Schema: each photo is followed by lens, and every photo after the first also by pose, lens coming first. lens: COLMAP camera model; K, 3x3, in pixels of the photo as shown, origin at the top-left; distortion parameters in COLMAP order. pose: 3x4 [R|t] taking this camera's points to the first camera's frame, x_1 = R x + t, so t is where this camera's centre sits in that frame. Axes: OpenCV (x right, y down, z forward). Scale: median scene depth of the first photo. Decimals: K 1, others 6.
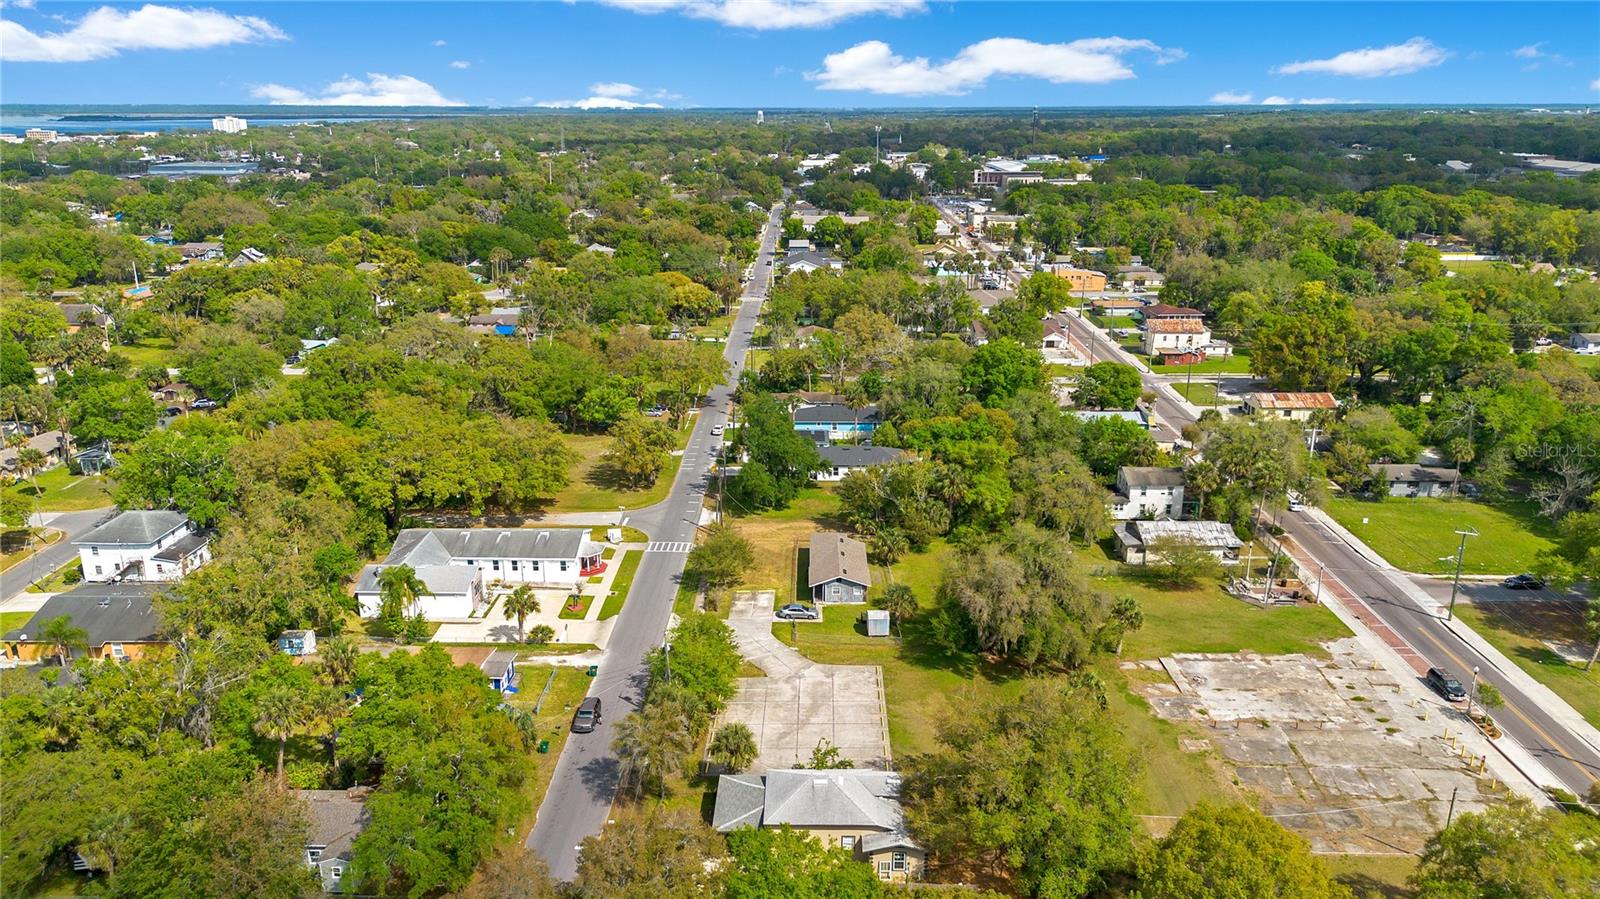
lens RADIAL K [[1095.2, 0, 800.0], [0, 1095.2, 449.5], [0, 0, 1]] dist [0.006655, -0.000464]
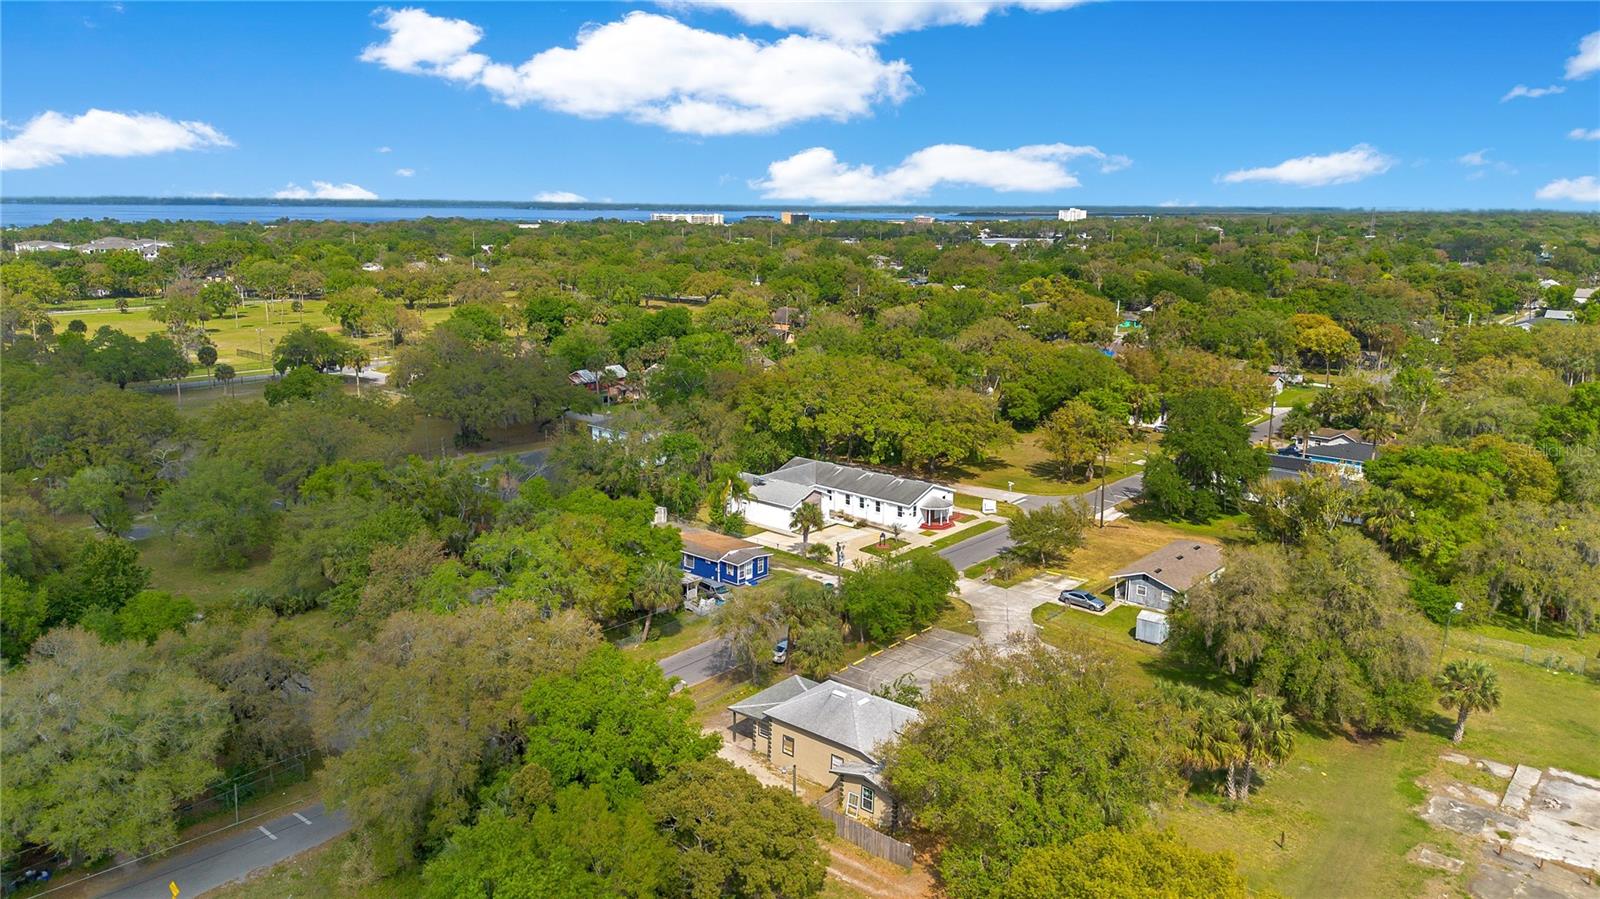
lens RADIAL K [[1095.2, 0, 800.0], [0, 1095.2, 449.5], [0, 0, 1]] dist [0.006655, -0.000464]
pose [[0.758027, 0.140749, -0.636855, 0.338754], [-0.191908, 0.981345, -0.011538, 0.079916], [0.623351, 0.130963, 0.770897, 0.171361]]
